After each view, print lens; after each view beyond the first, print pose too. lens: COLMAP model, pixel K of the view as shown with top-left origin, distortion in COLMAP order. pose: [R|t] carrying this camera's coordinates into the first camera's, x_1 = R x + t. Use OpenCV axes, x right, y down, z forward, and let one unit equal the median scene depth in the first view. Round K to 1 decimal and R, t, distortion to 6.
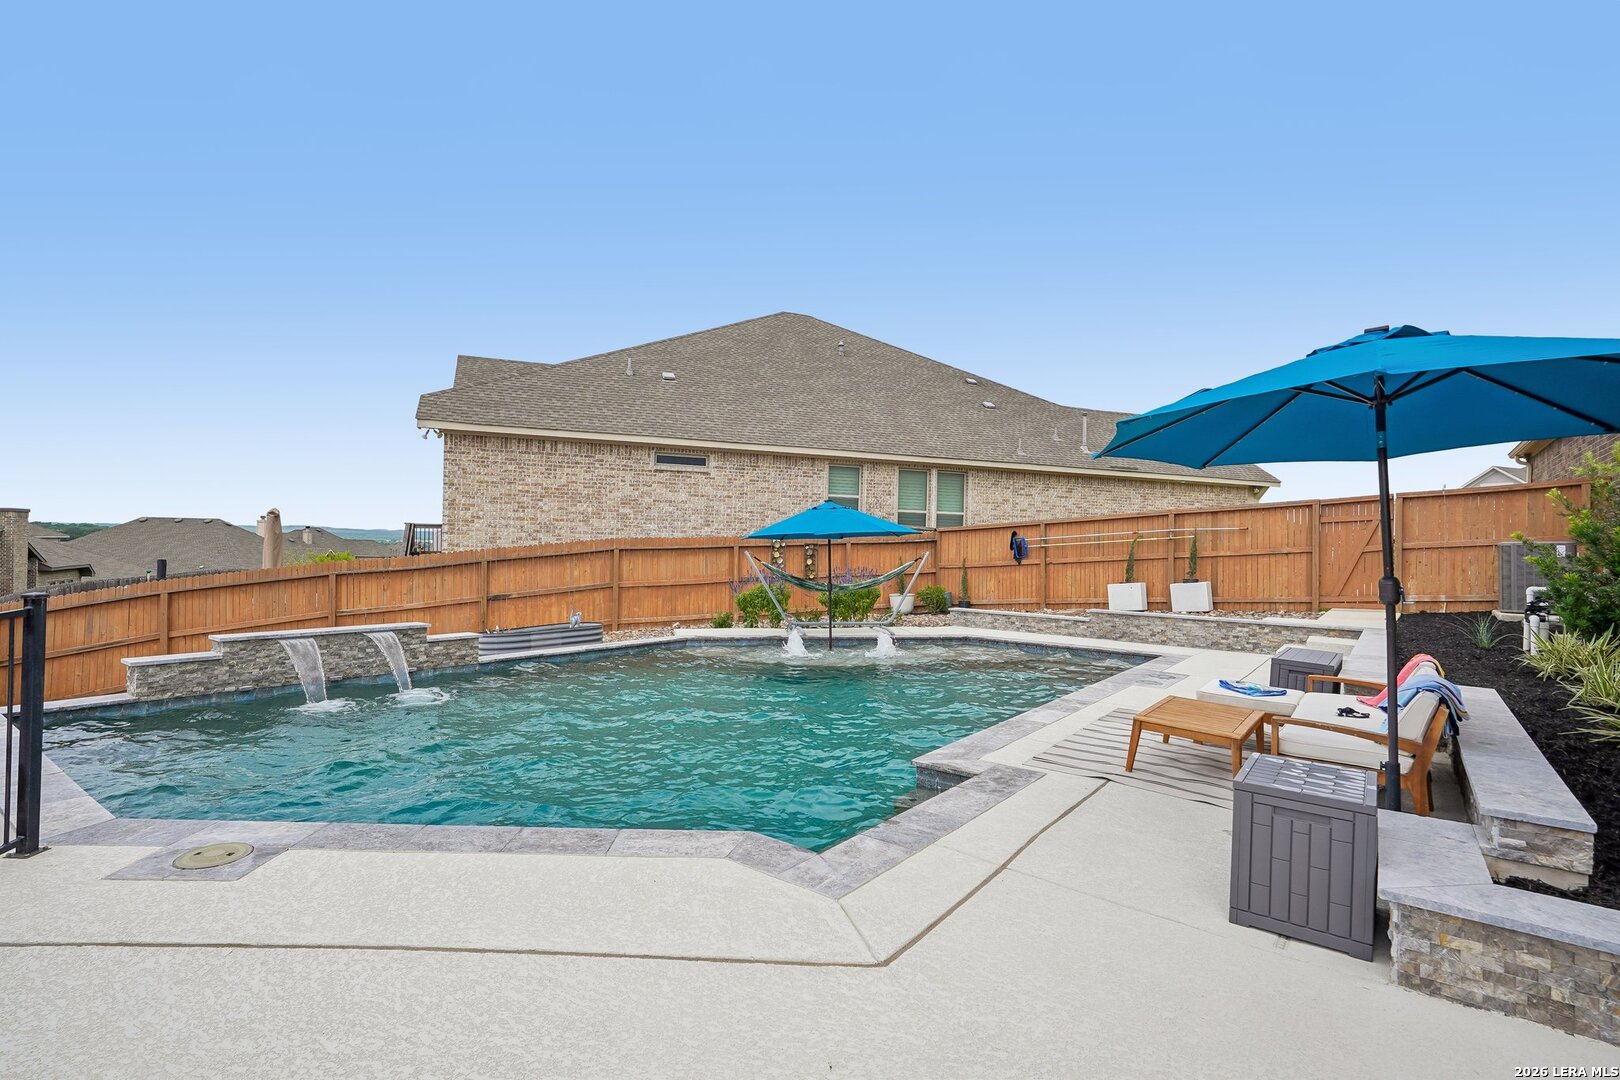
lens RADIAL K [[789.8, 0, 808.6], [0, 789.8, 543.2], [0, 0, 1]] dist [-0.000320, 0.000020]
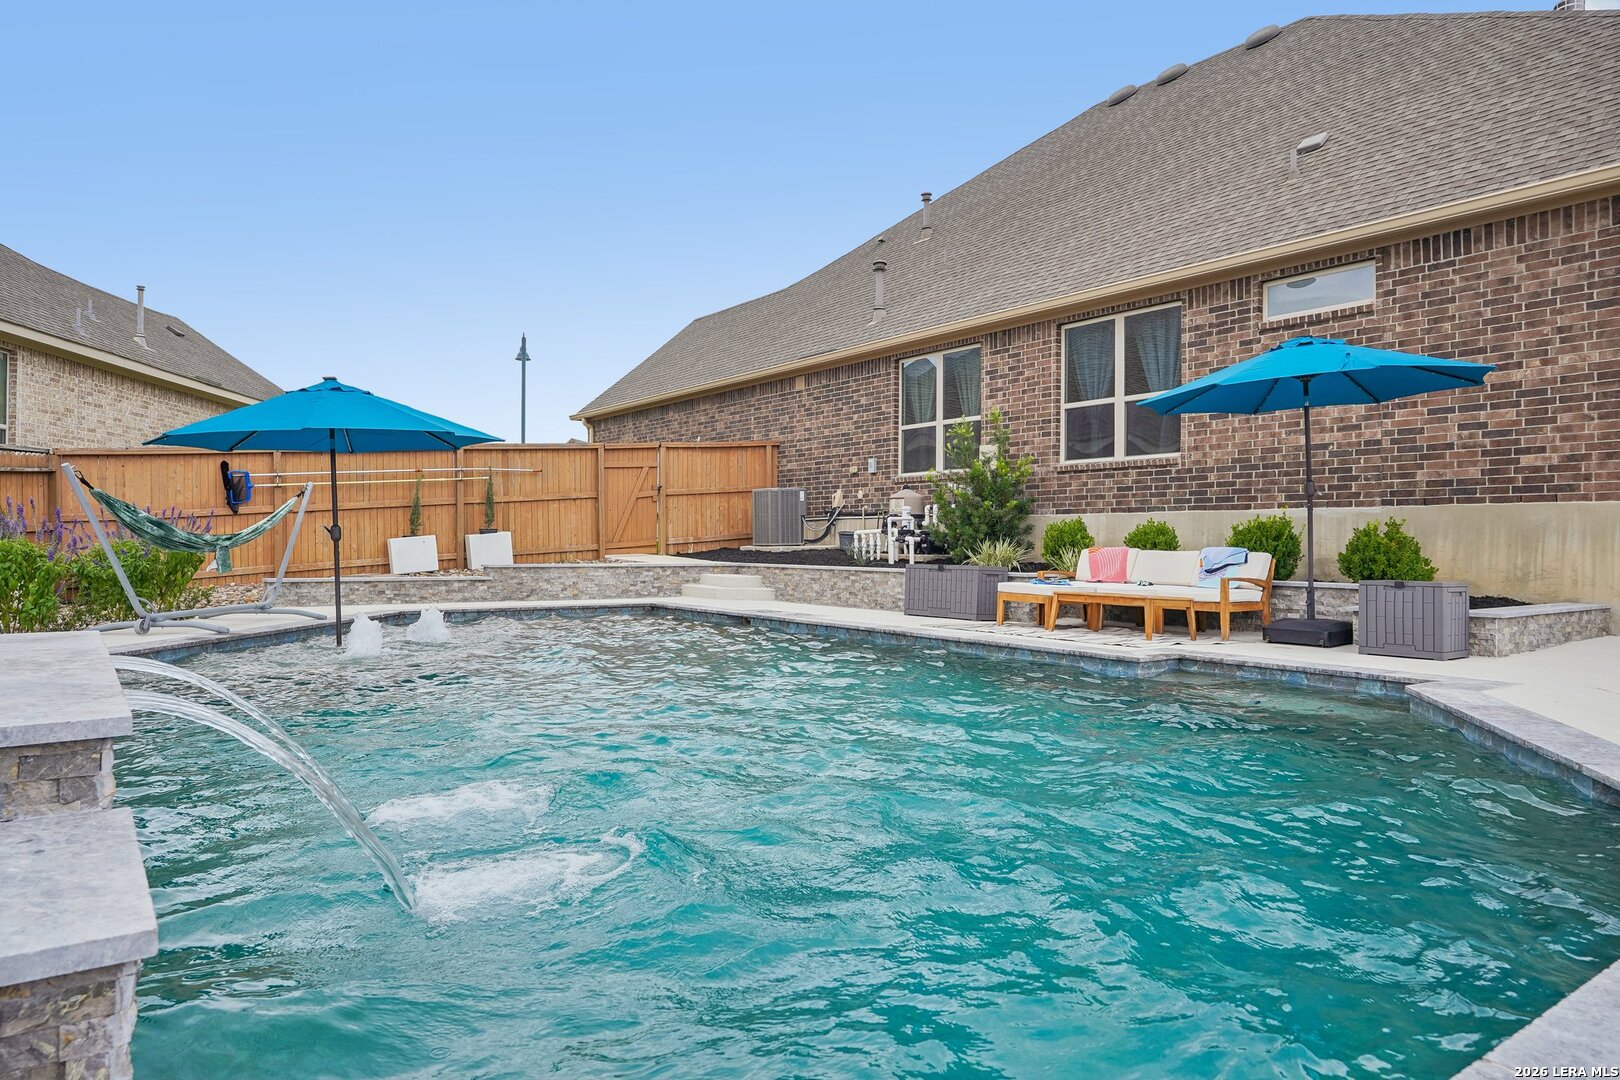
lens RADIAL K [[1046.4, 0, 809.0], [0, 1046.4, 539.9], [0, 0, 1]] dist [0.020130, 0.000794]
pose [[0.305853, -0.019897, 0.951871, -0.461234], [-0.002870, 0.999758, 0.021820, 0.032078], [-0.952074, -0.009406, 0.305722, 0.341501]]
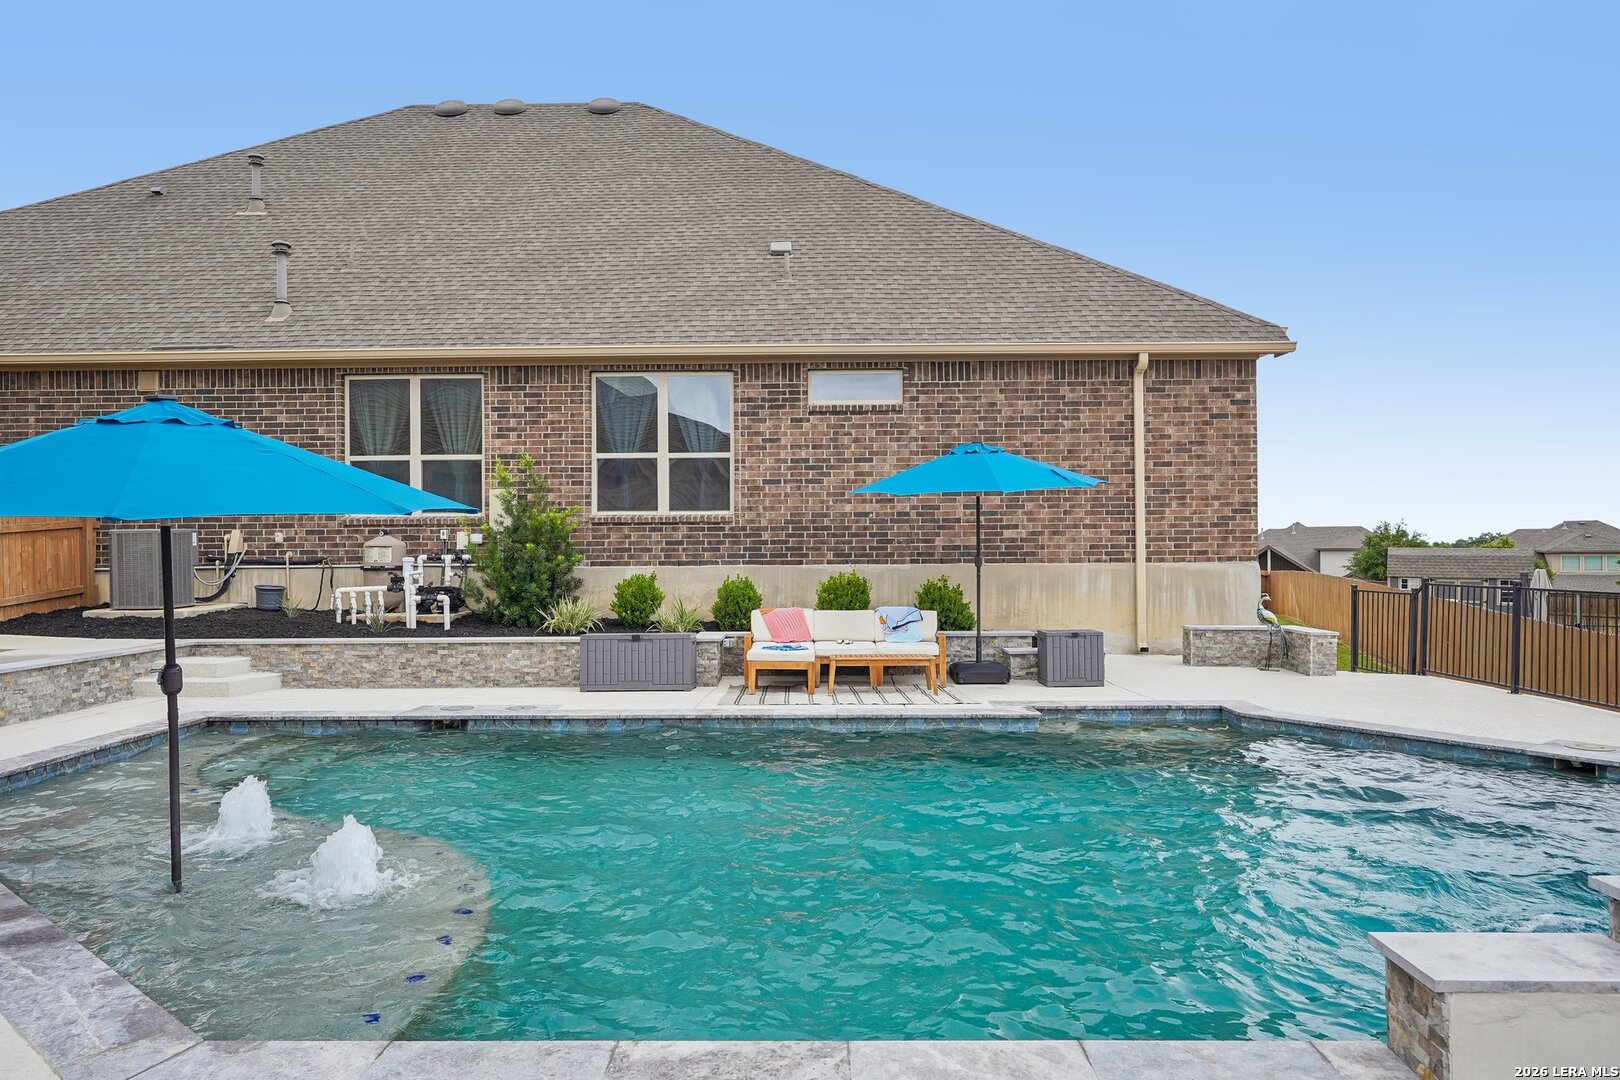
lens RADIAL K [[1082.0, 0, 809.4], [0, 1082.0, 544.8], [0, 0, 1]] dist [0.002684, 0.001456]
pose [[-0.579386, -0.022198, 0.814751, -0.376332], [-0.012056, 0.999753, 0.018665, -0.010375], [-0.814964, 0.000992, -0.579511, 0.816427]]
